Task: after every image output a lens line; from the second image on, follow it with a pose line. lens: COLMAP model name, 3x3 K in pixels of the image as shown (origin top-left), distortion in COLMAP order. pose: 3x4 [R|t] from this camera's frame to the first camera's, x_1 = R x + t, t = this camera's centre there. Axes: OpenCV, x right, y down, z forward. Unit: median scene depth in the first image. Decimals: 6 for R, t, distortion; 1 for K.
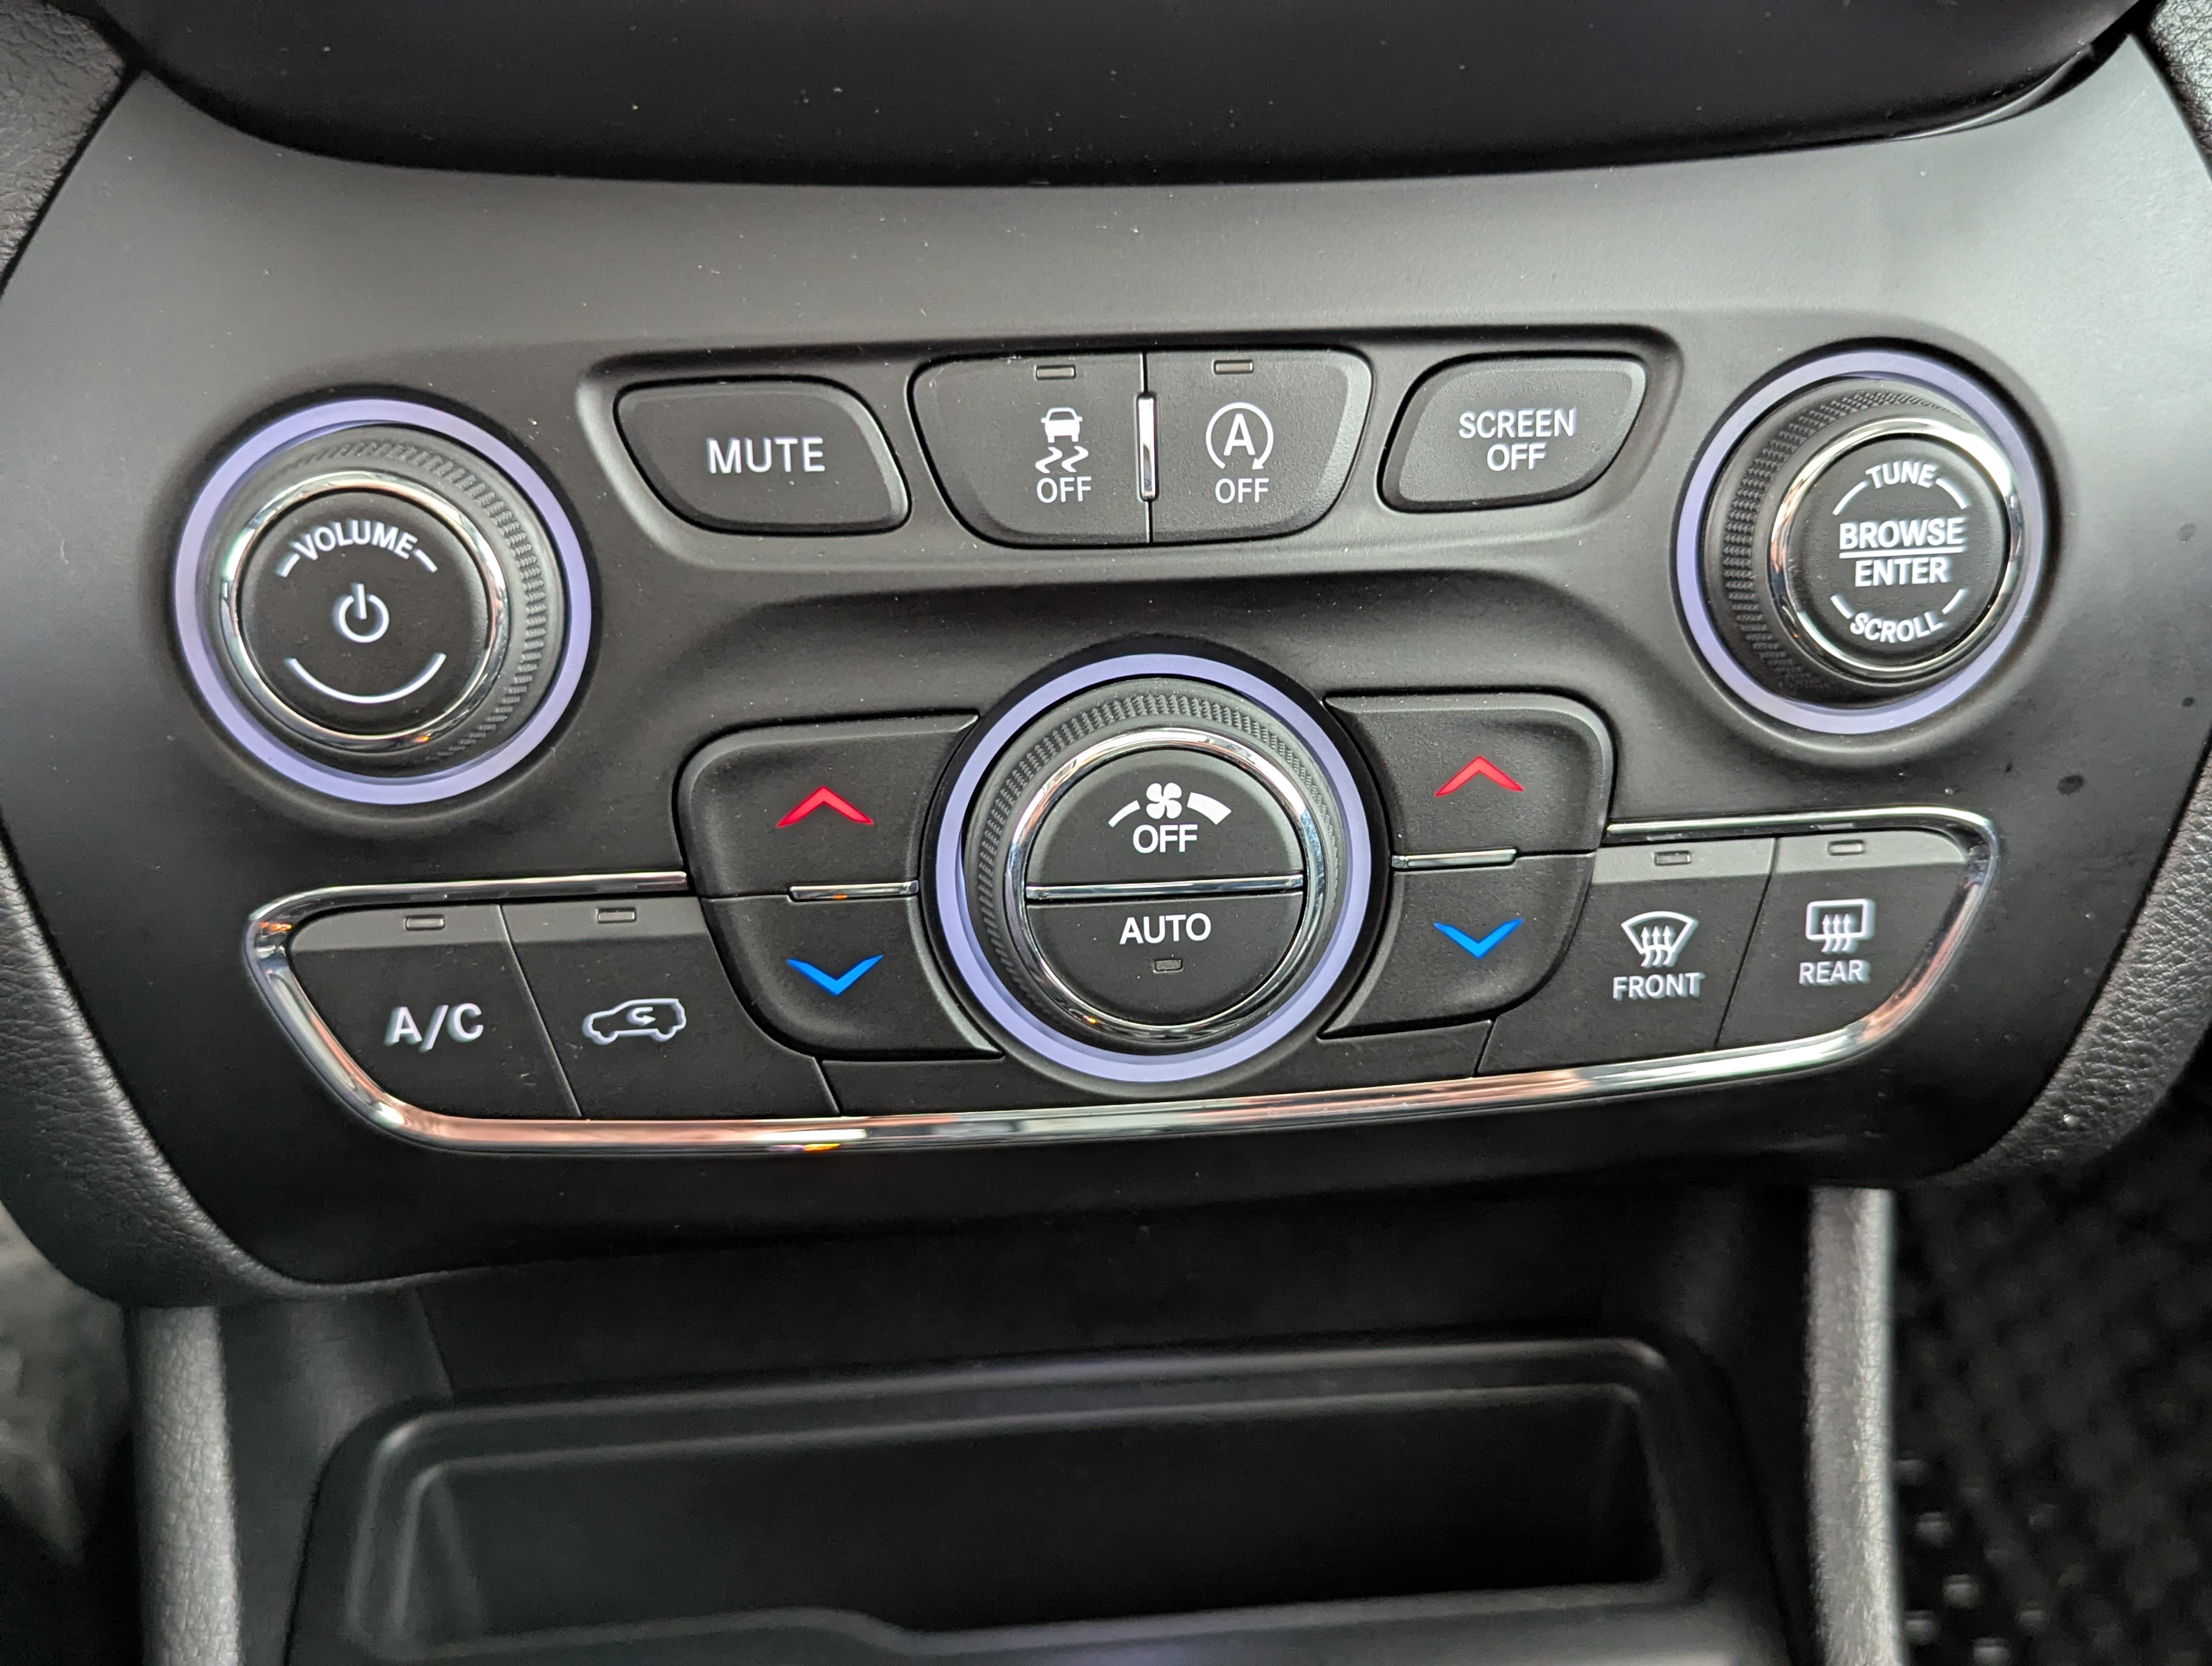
lens RADIAL K [[2095.1, 0, 1061.8], [0, 2095.1, 831.7], [0, 0, 1]] dist [0.058452, -0.029692]
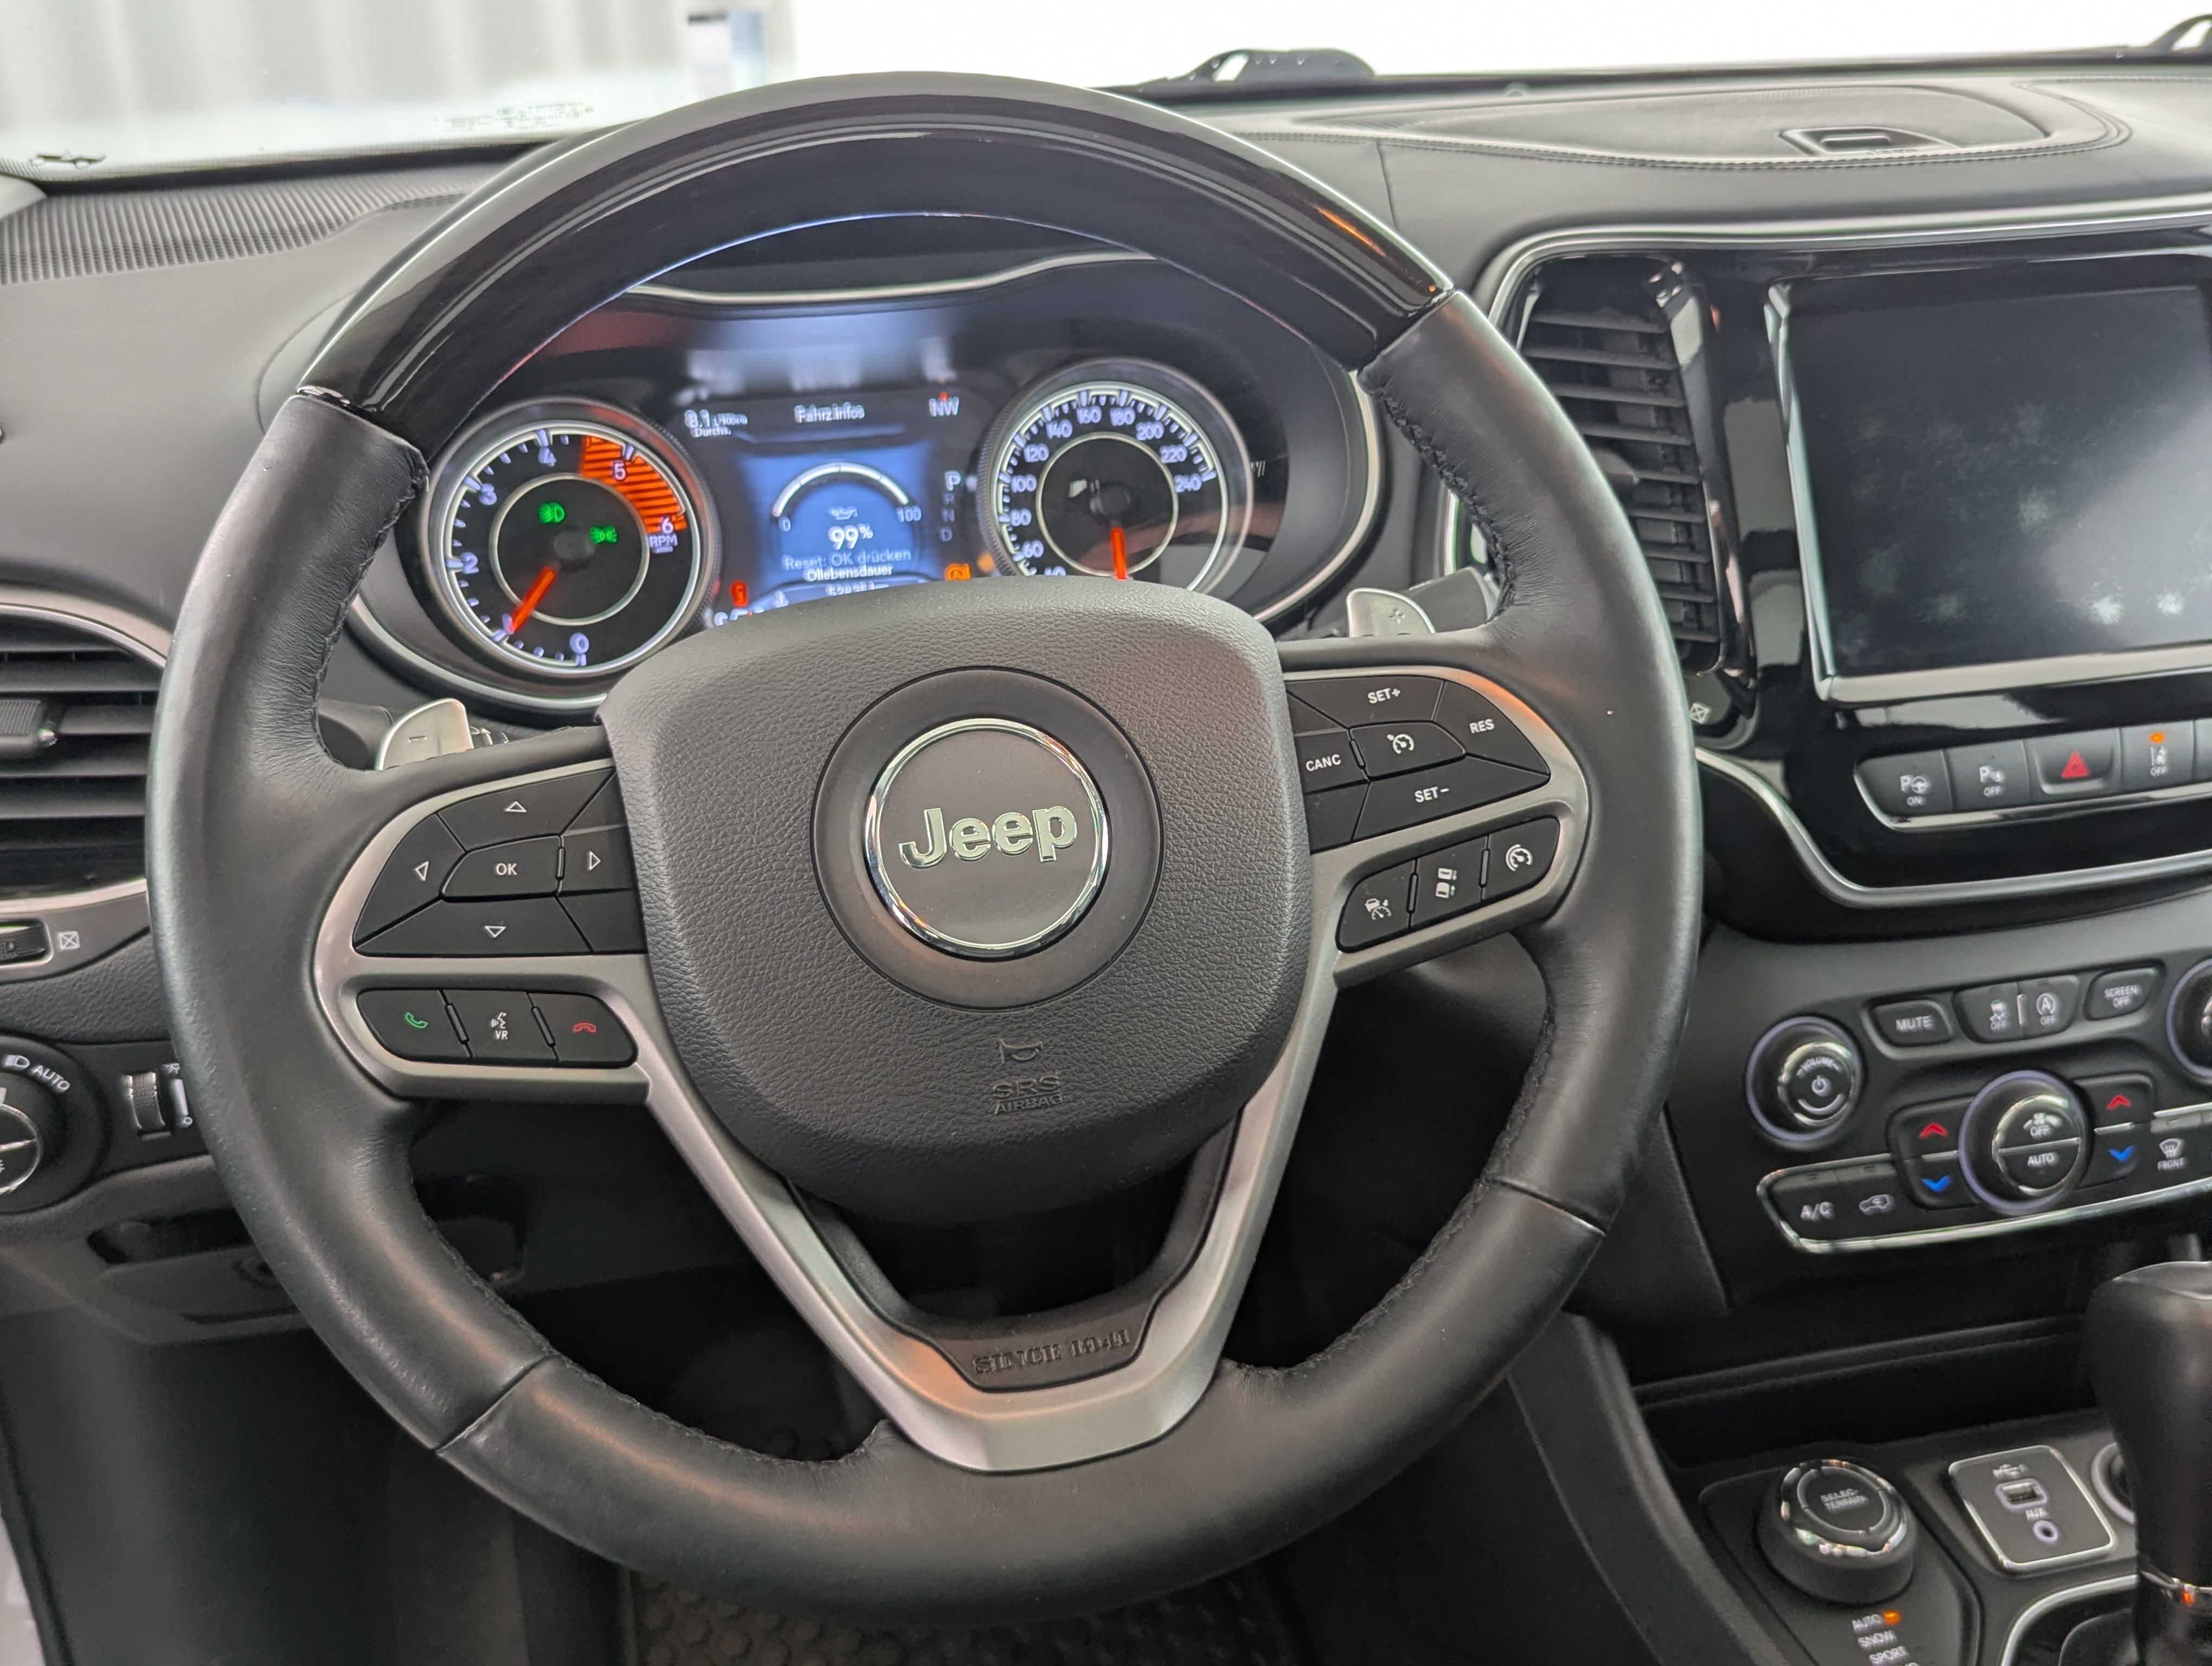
lens RADIAL K [[2095.1, 0, 1061.8], [0, 2095.1, 831.7], [0, 0, 1]] dist [0.058452, -0.029692]
pose [[0.990042, -0.074868, 0.119216, -1.761087], [0.087401, 0.990768, -0.103629, -0.241707], [-0.110357, 0.113016, 0.987446, -2.058247]]
